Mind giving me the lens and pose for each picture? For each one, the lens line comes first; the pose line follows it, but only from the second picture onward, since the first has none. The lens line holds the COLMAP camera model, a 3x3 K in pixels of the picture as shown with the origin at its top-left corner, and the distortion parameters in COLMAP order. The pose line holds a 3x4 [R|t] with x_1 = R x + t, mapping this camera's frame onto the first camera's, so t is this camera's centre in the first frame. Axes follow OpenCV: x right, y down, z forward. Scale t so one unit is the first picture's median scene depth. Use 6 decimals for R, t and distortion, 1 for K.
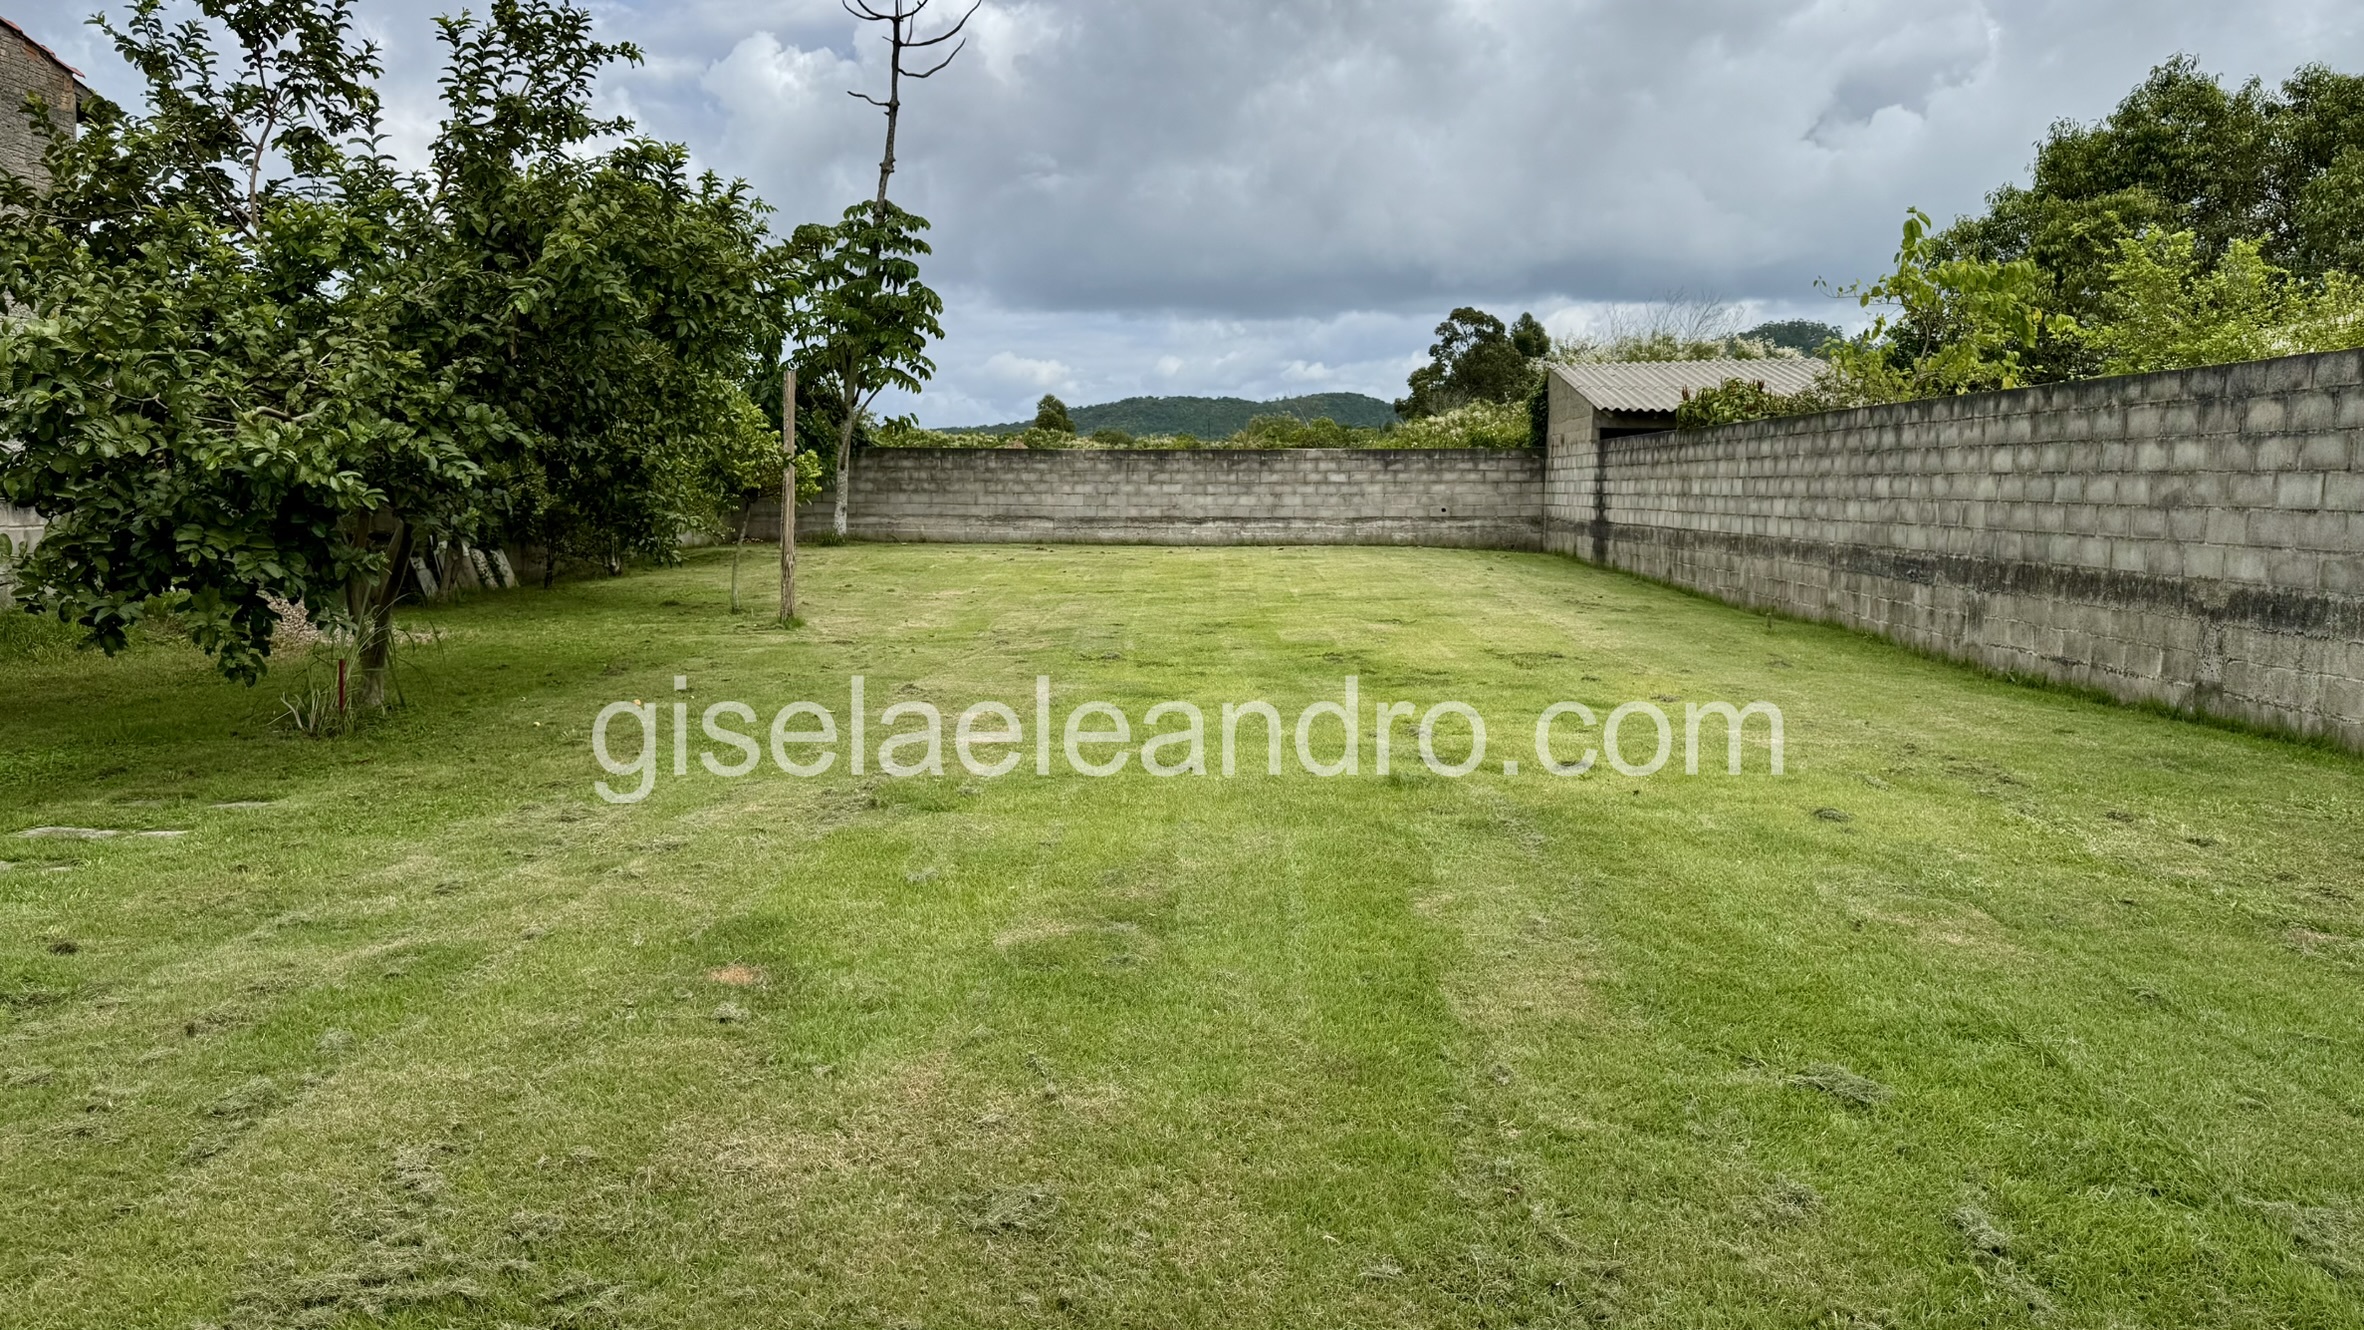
lens RADIAL K [[1653.5, 0, 1181.8], [0, 1653.5, 662.0], [0, 0, 1]] dist [0.035352, -0.023128]
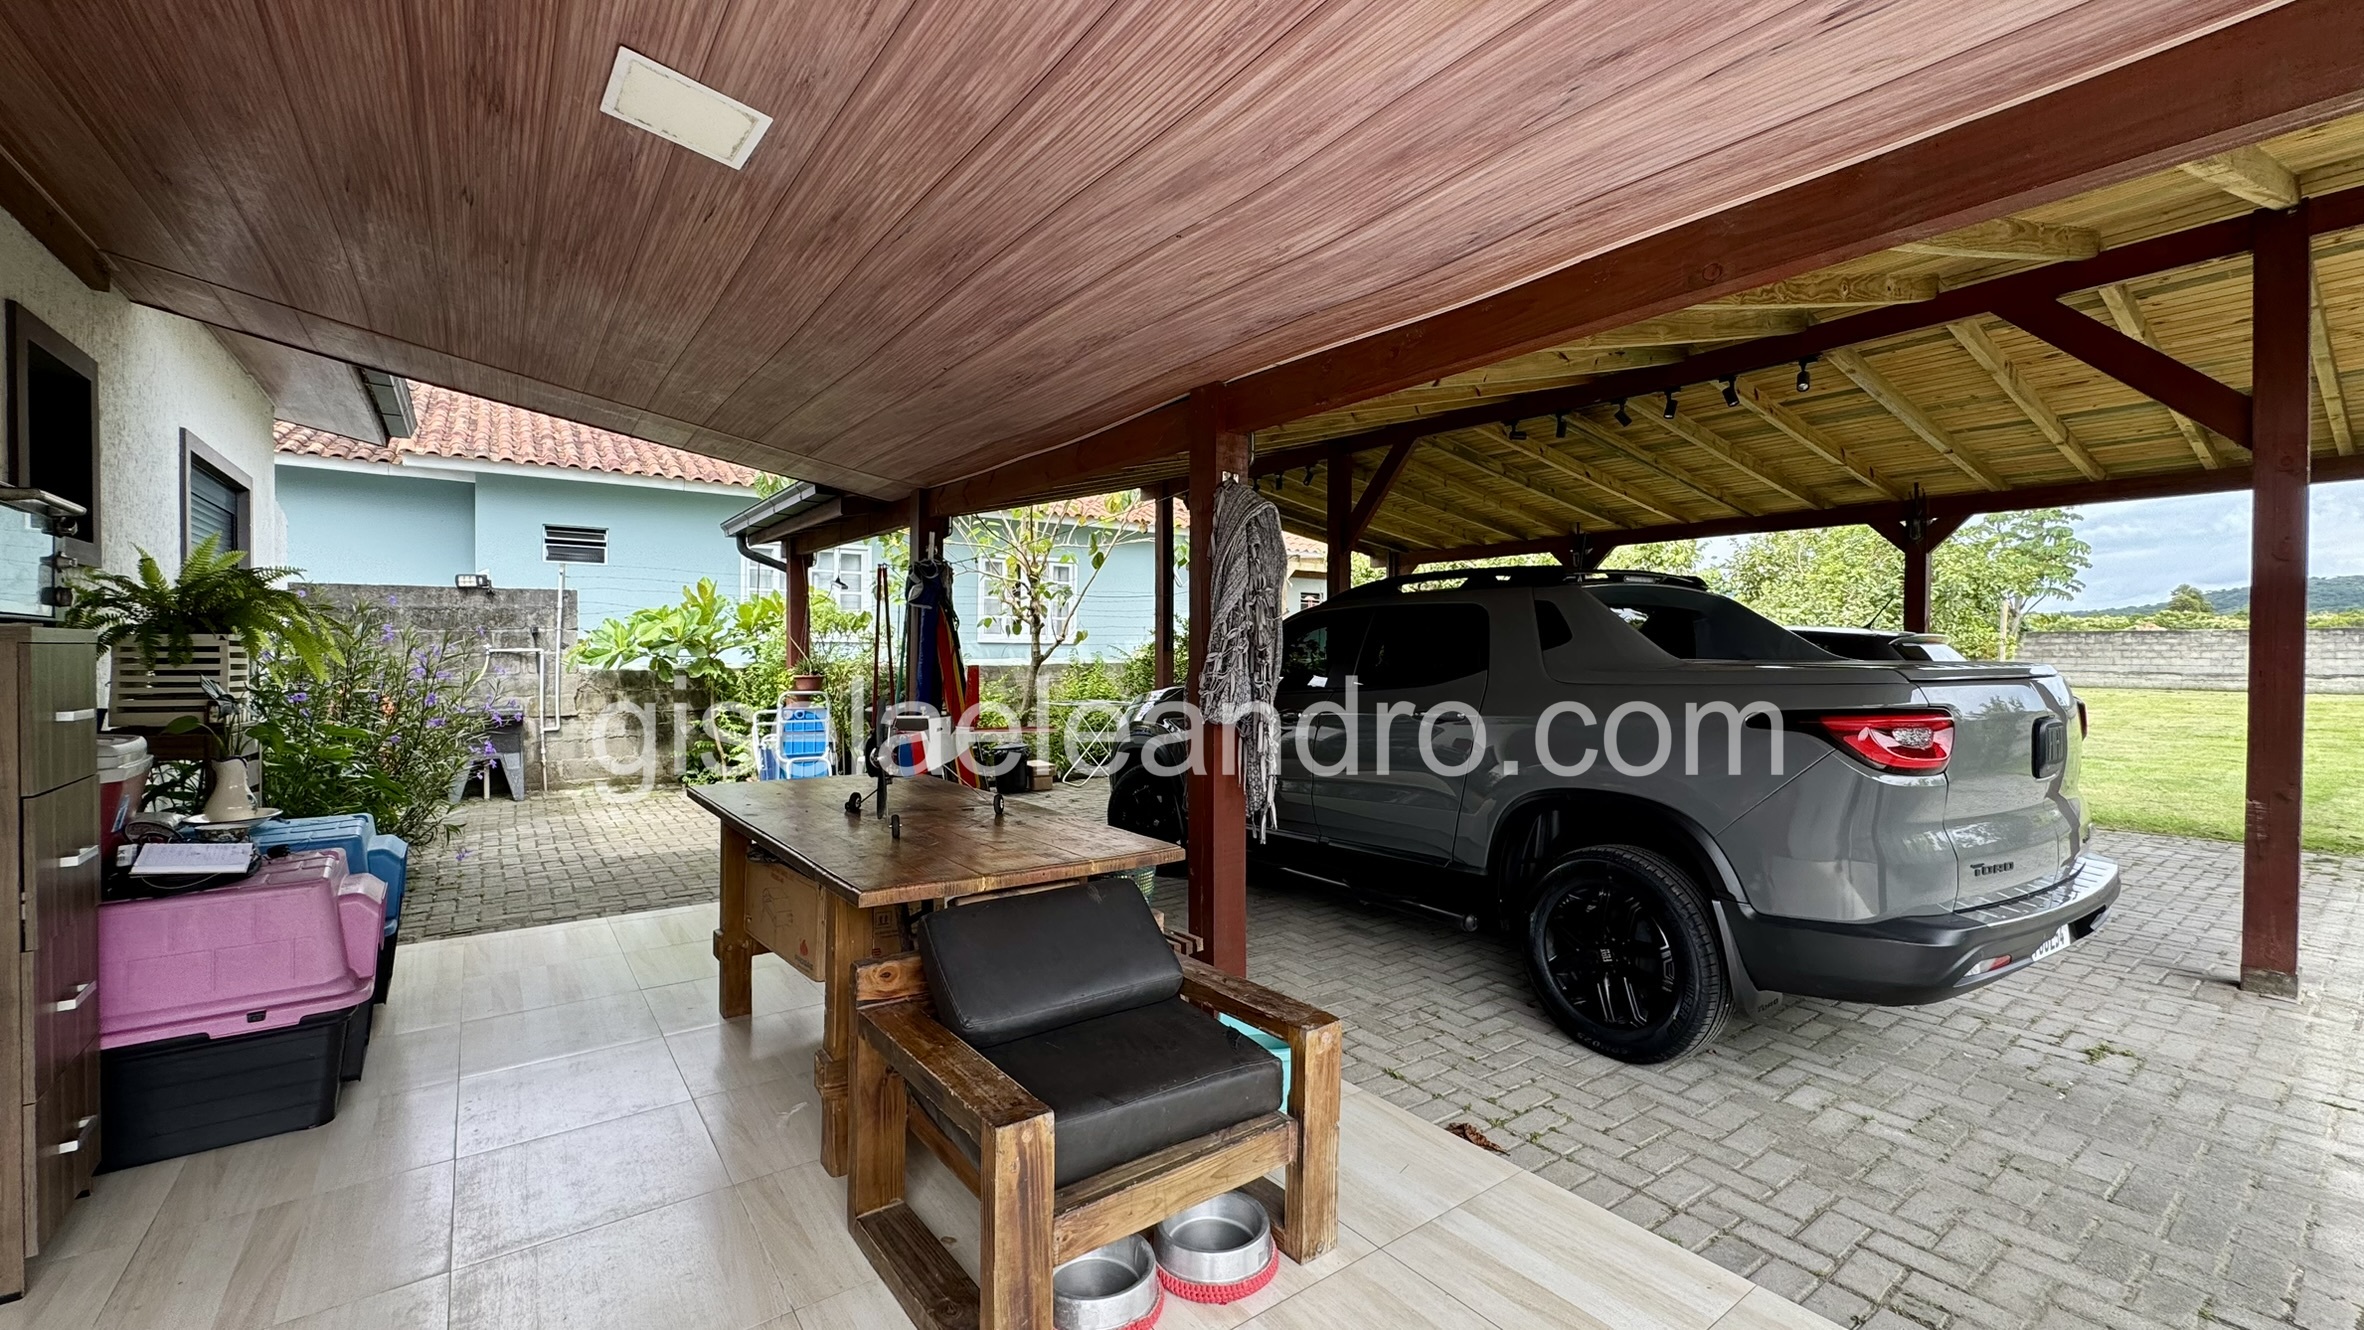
lens RADIAL K [[935.6, 0, 1183.8], [0, 935.6, 662.6], [0, 0, 1]] dist [-0.010586, -0.000055]
pose [[0.618034, 0.003666, -0.786143, 0.025462], [-0.081867, 0.994852, -0.059721, 0.031574], [0.781877, 0.101269, 0.615153, -0.270711]]
